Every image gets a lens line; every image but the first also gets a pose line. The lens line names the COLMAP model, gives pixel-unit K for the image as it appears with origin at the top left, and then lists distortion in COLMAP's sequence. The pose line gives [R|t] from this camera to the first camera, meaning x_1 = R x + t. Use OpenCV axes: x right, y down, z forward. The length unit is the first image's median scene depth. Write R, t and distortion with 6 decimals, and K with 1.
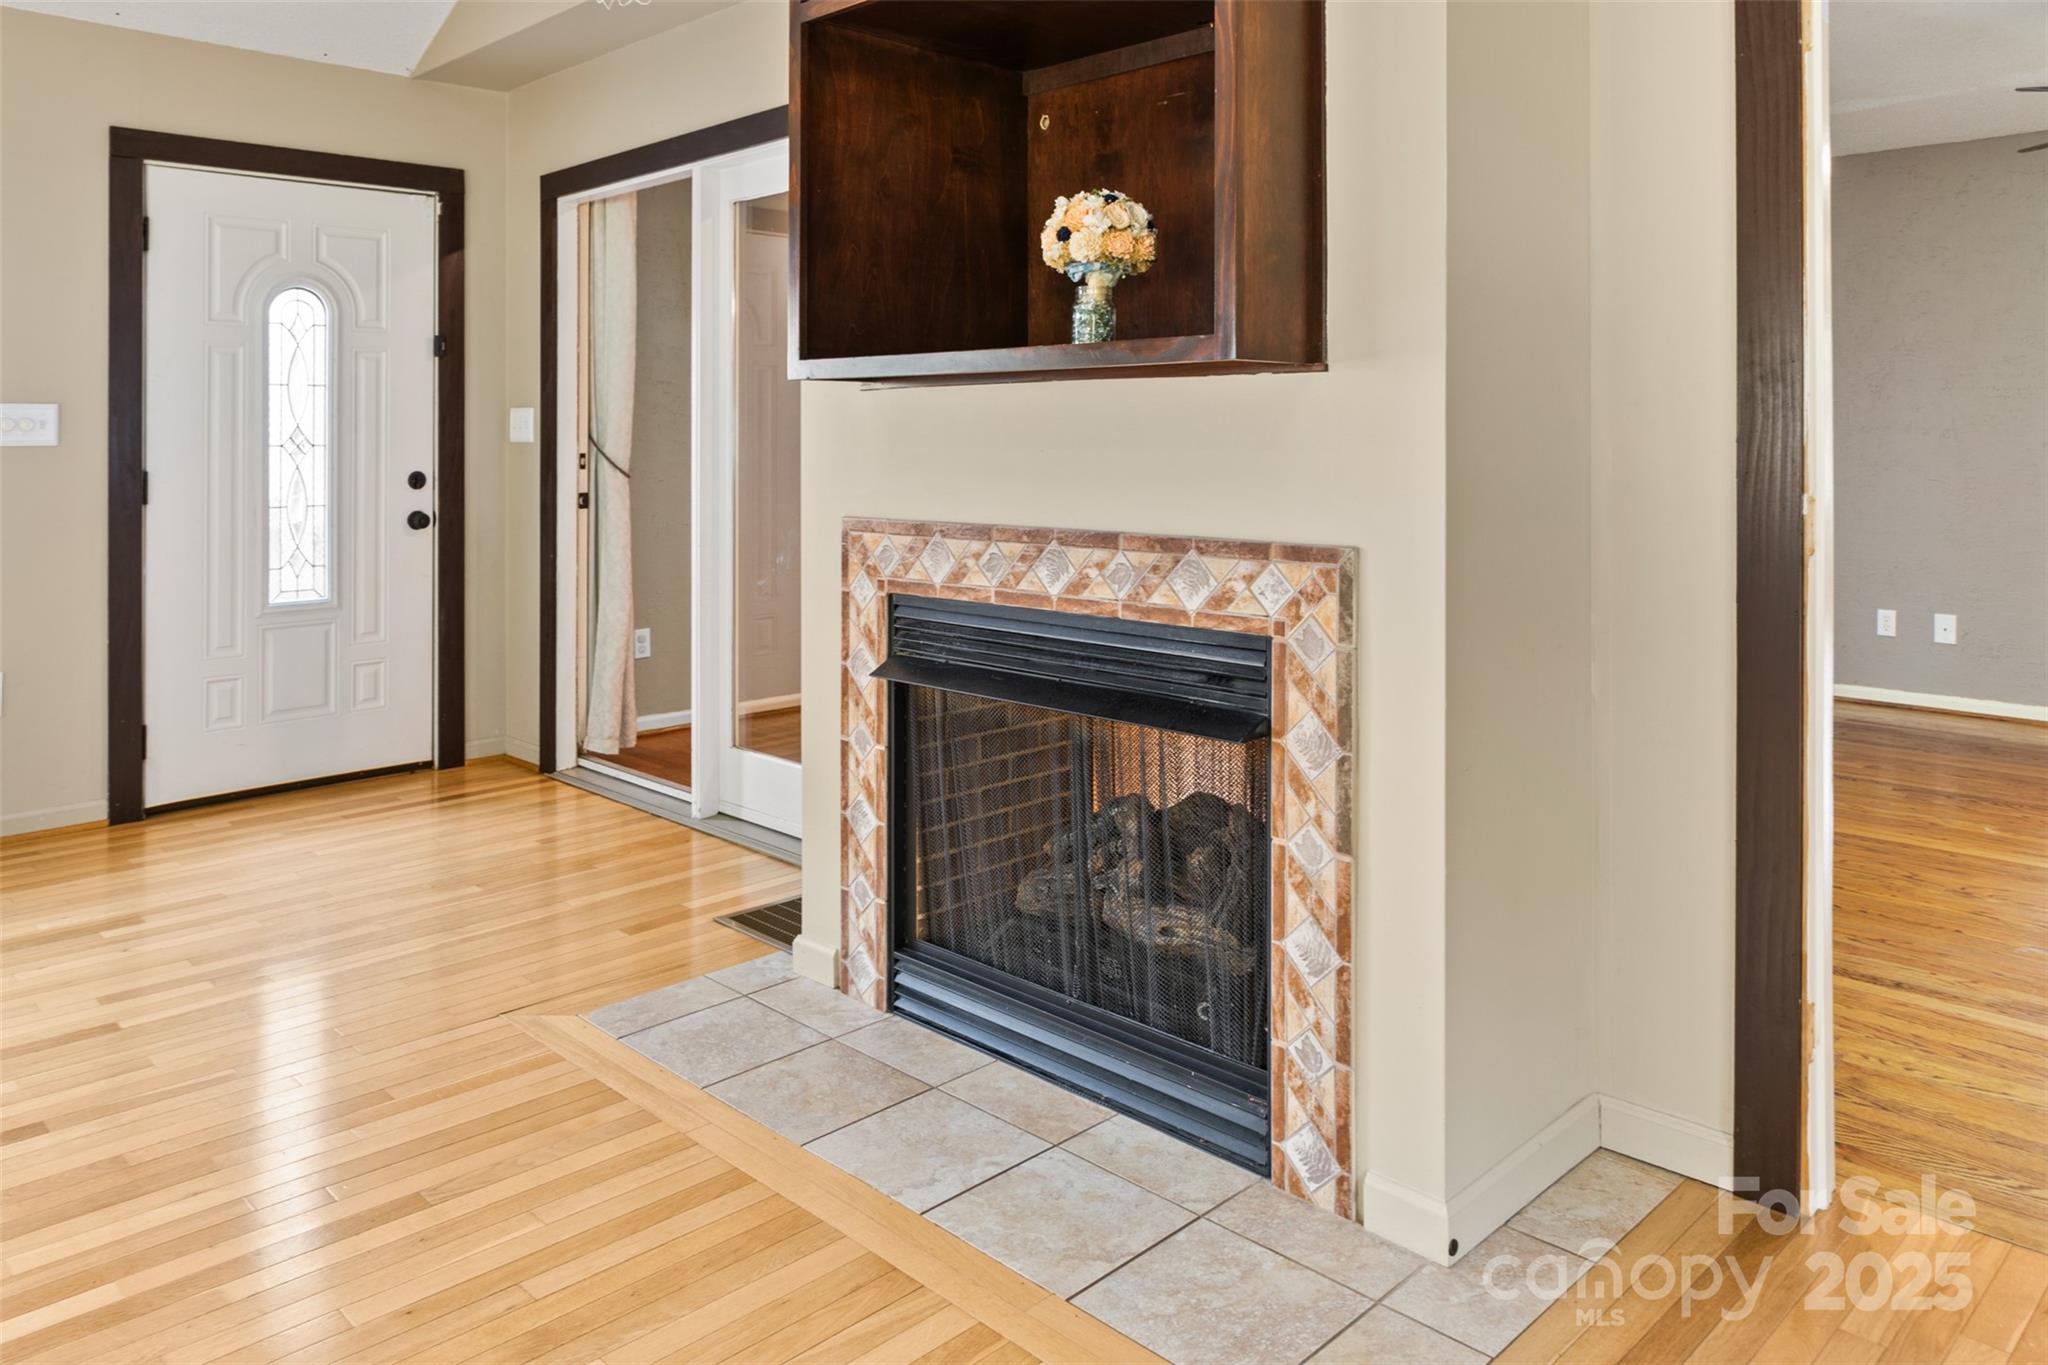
lens RADIAL K [[1413.6, 0, 1015.1], [0, 1413.6, 444.2], [0, 0, 1]] dist [-0.007532, -0.001413]
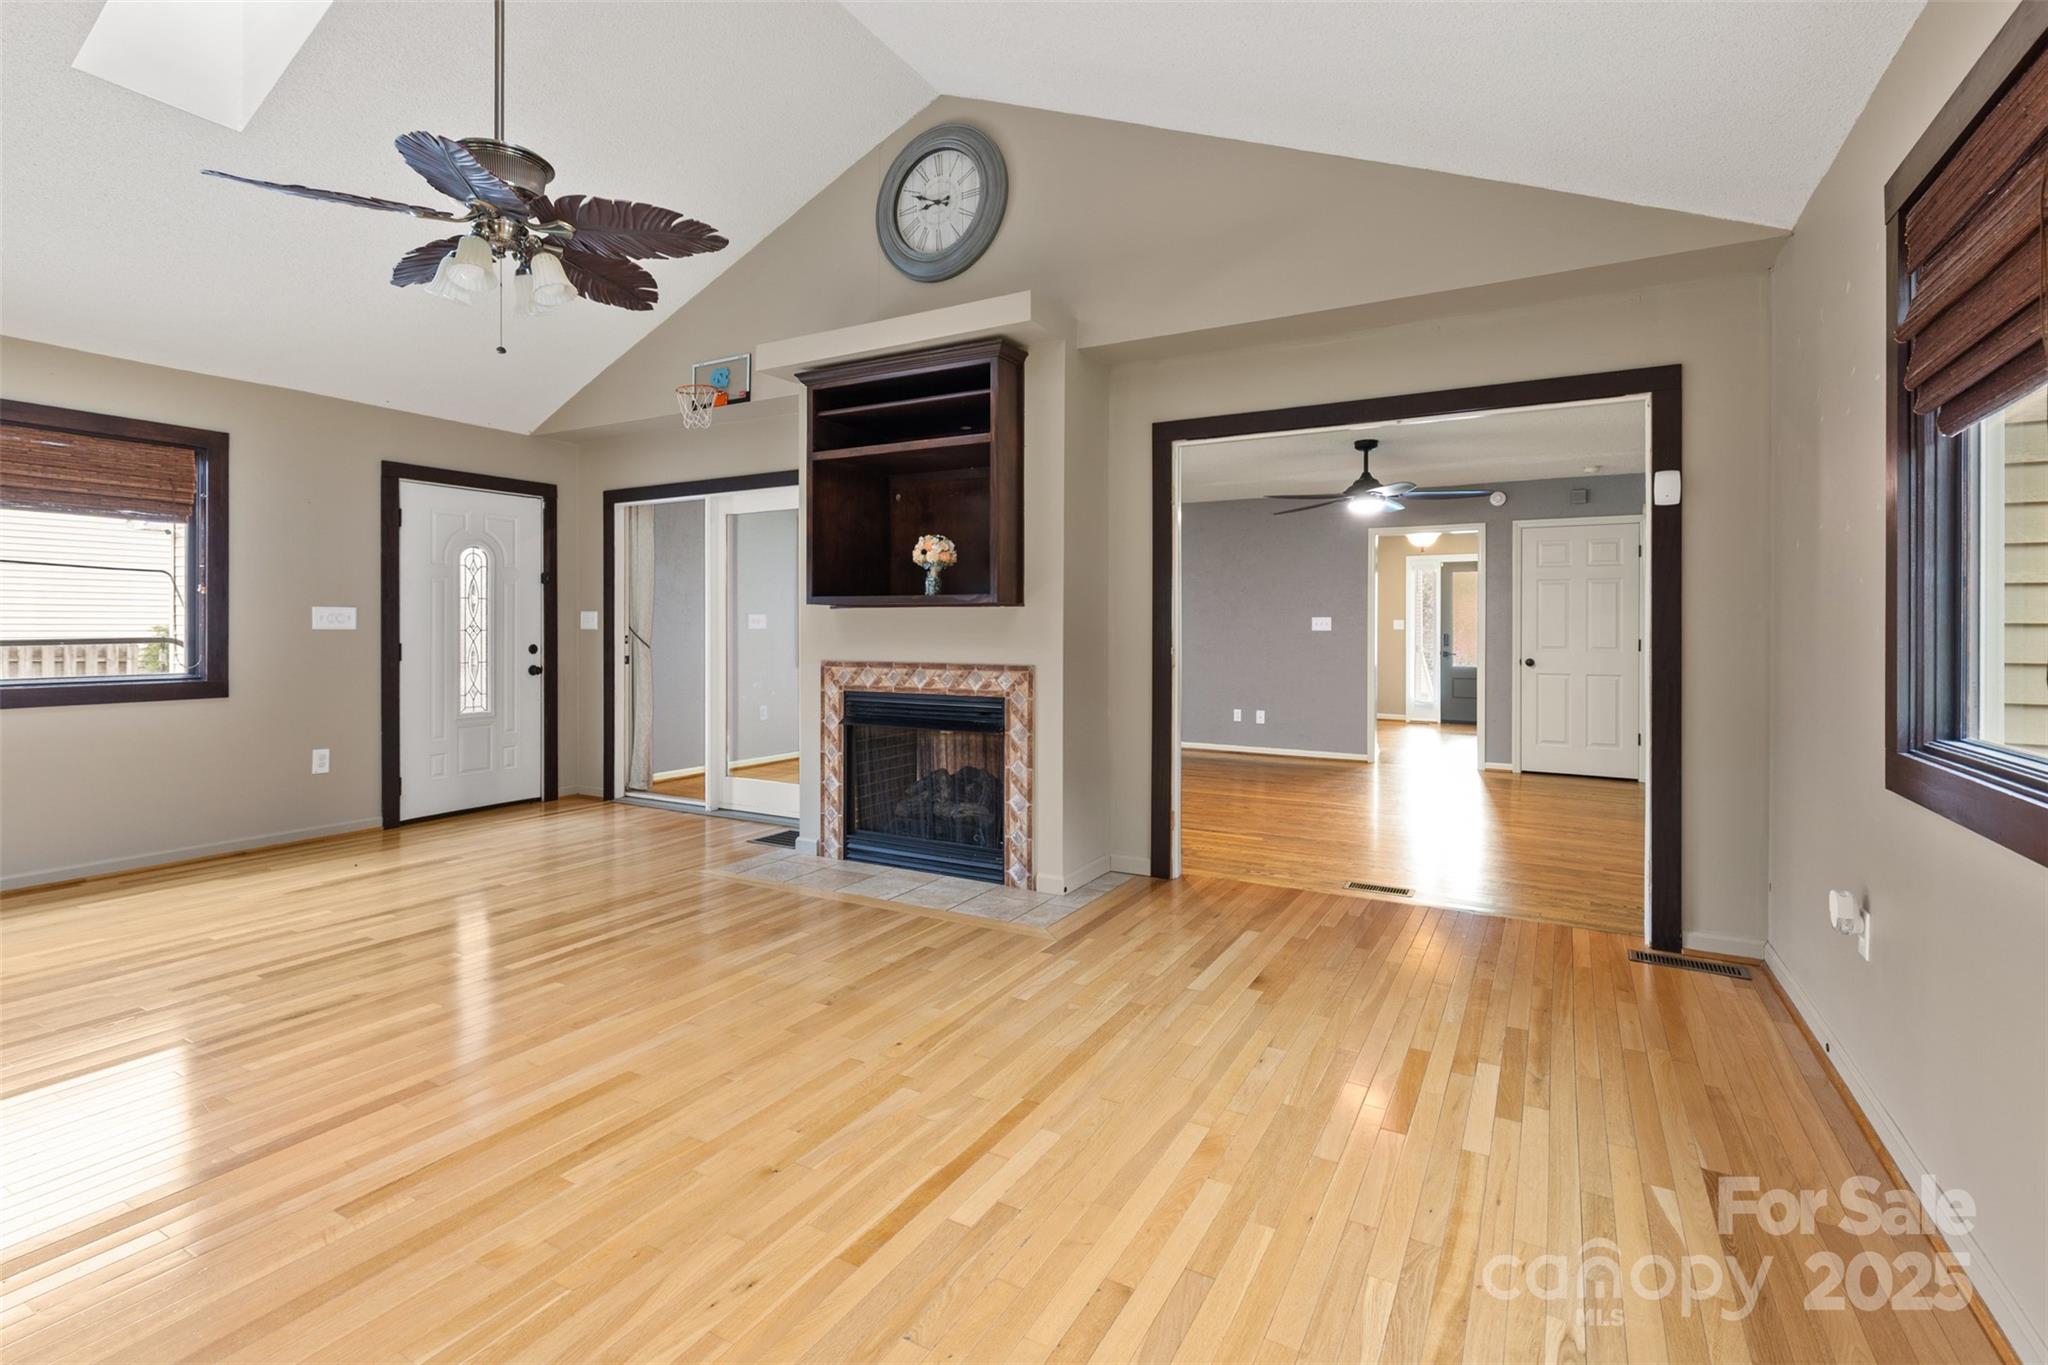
lens RADIAL K [[968.5, 0, 996.8], [0, 968.5, 621.1], [0, 0, 1]] dist [0.000756, -0.000065]
pose [[0.967057, 0.008663, 0.254413, -0.289645], [-0.005068, 0.999878, -0.014783, 0.007689], [-0.254510, 0.013007, 0.966983, -0.780690]]
